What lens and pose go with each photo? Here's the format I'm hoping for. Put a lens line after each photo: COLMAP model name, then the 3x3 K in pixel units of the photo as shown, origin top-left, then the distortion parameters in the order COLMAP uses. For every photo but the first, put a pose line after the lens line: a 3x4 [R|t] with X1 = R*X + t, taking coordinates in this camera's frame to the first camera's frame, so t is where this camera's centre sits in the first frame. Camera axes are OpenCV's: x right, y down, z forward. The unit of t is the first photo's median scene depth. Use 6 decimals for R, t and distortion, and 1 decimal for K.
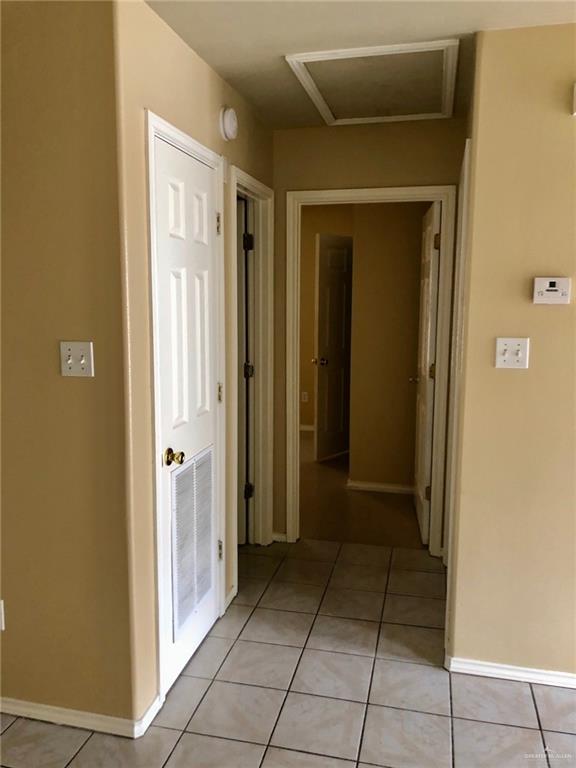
lens RADIAL K [[629.6, 0, 285.8], [0, 629.6, 381.6], [0, 0, 1]] dist [0.064568, -0.053951]
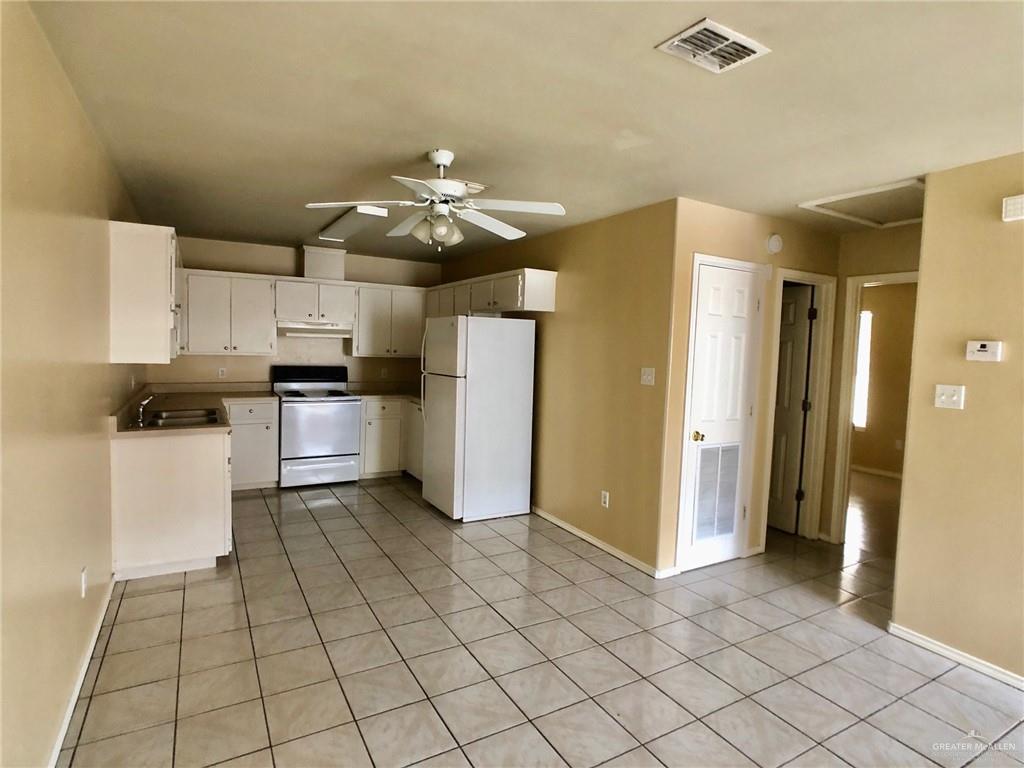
lens RADIAL K [[542.4, 0, 503.2], [0, 542.4, 376.6], [0, 0, 1]] dist [-0.019283, 0.002879]
pose [[0.679024, 0.063674, -0.731350, 0.538168], [-0.133103, 0.990398, -0.037352, 0.079694], [0.721949, 0.122708, 0.680979, -0.443994]]
